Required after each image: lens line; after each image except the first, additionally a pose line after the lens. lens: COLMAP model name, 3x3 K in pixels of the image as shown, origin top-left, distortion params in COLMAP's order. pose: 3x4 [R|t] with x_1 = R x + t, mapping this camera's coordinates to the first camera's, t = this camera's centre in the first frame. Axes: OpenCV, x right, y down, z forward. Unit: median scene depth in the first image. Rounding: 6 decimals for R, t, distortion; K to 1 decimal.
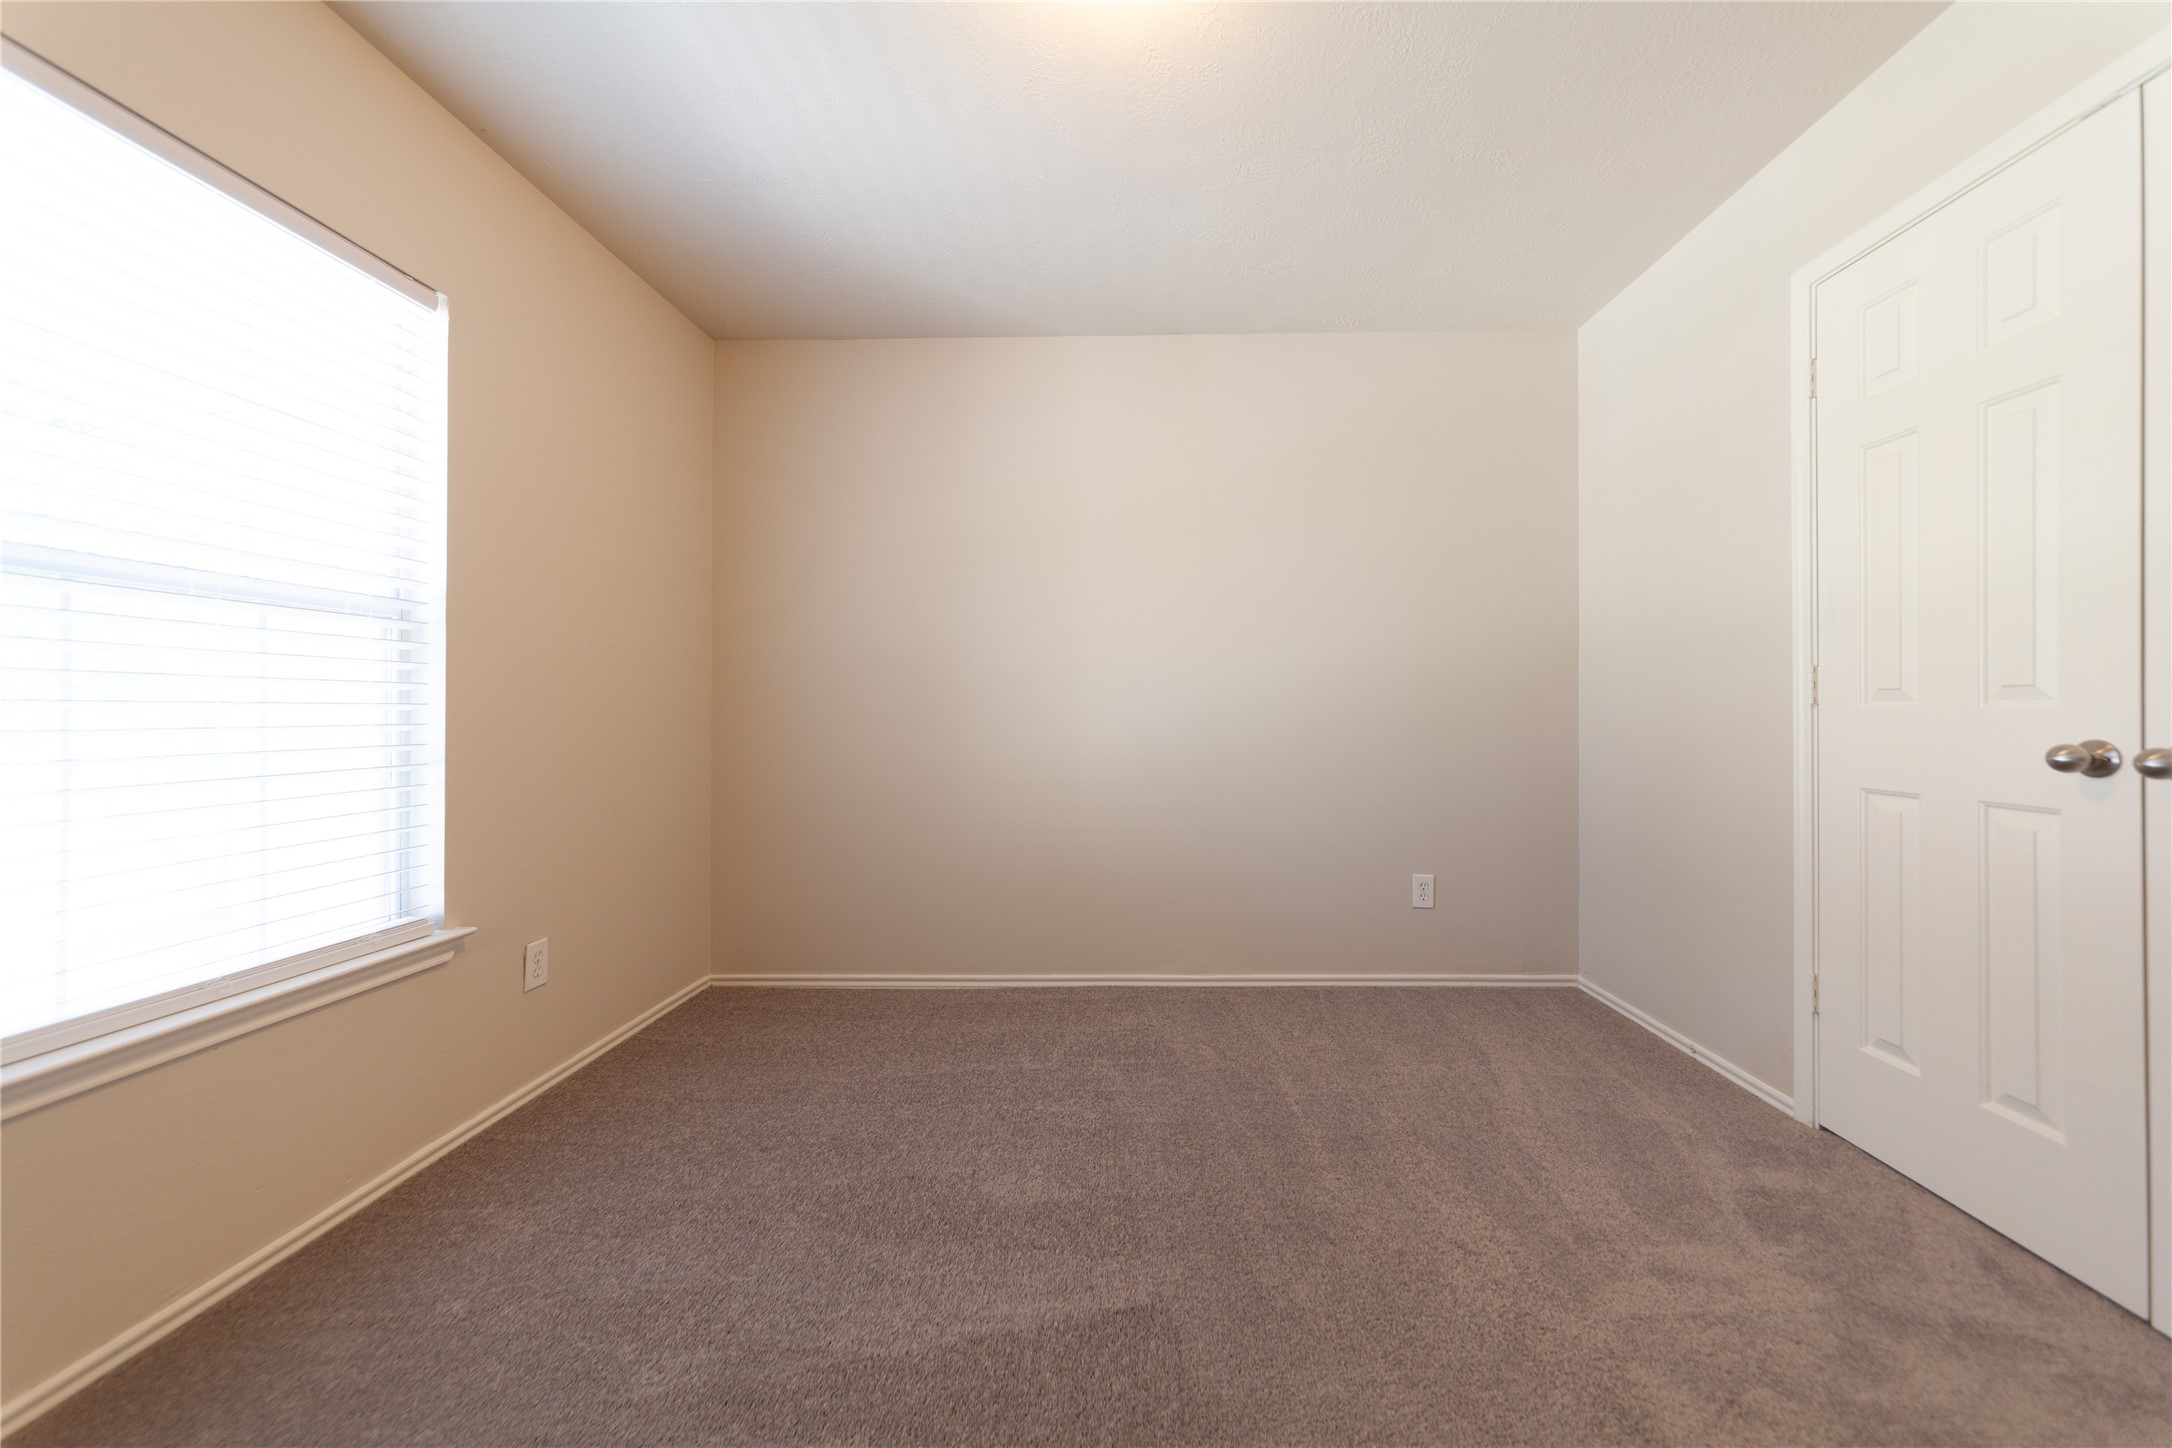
lens RADIAL K [[772.1, 0, 1099.9], [0, 772.1, 708.4], [0, 0, 1]] dist [0.001463, 0.001355]
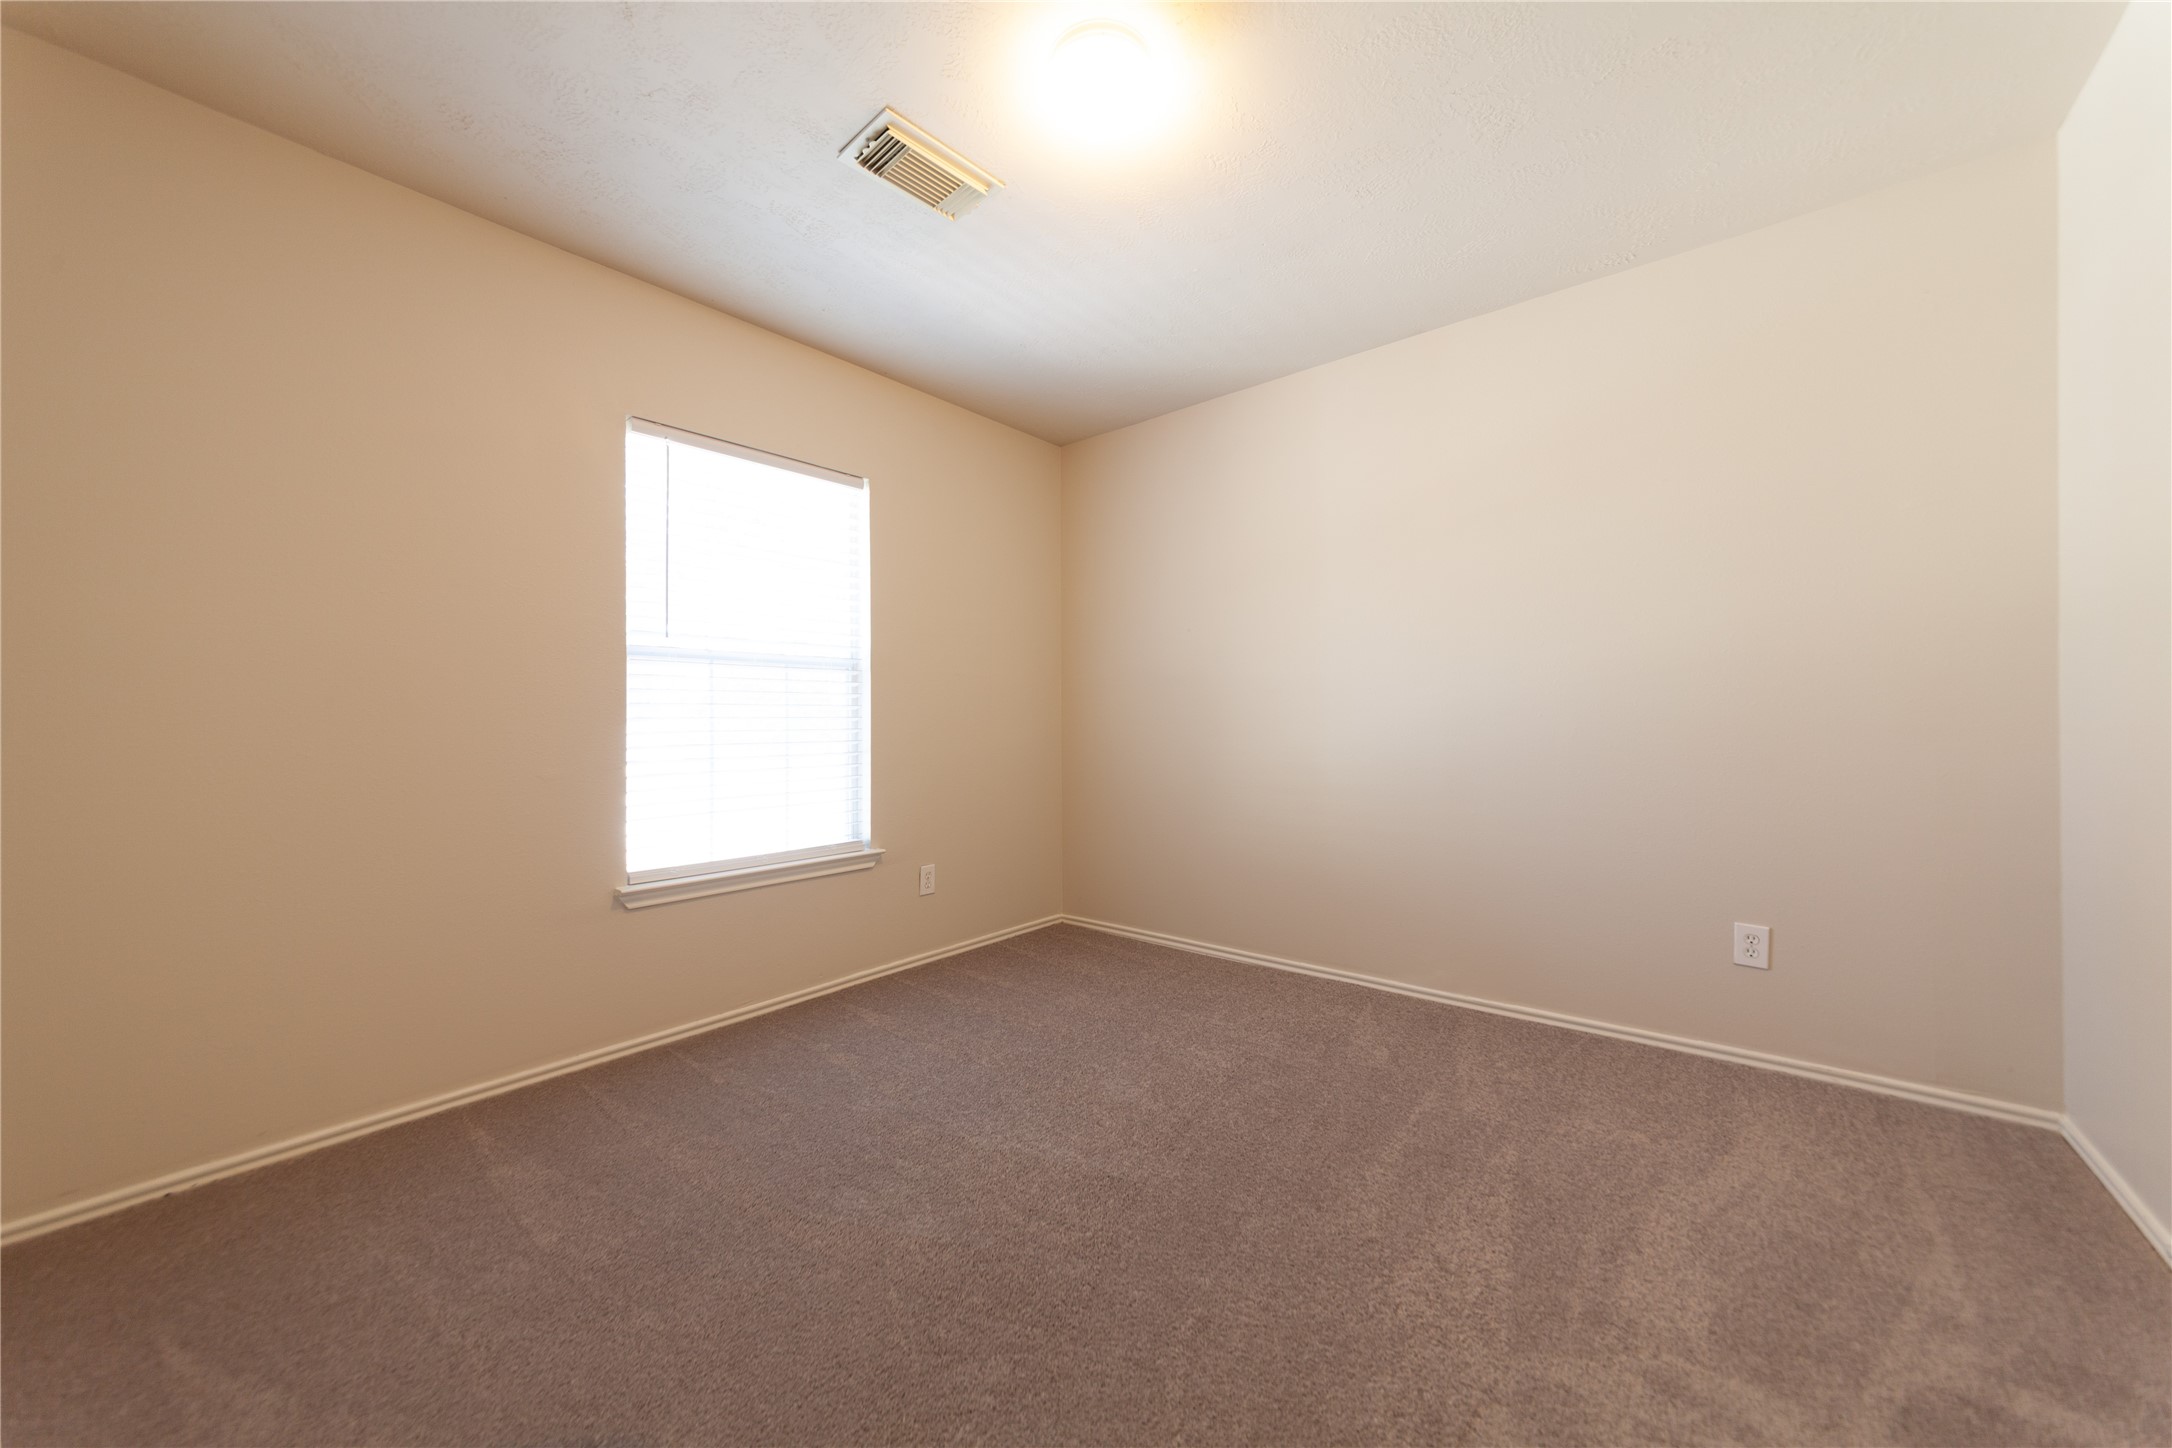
lens RADIAL K [[772.1, 0, 1117.4], [0, 772.1, 720.1], [0, 0, 1]] dist [0.001463, 0.001355]
pose [[0.790024, -0.006477, -0.613041, 0.539060], [0.008321, 0.999965, 0.000158, 0.004793], [0.613019, -0.005226, 0.790051, -0.014294]]
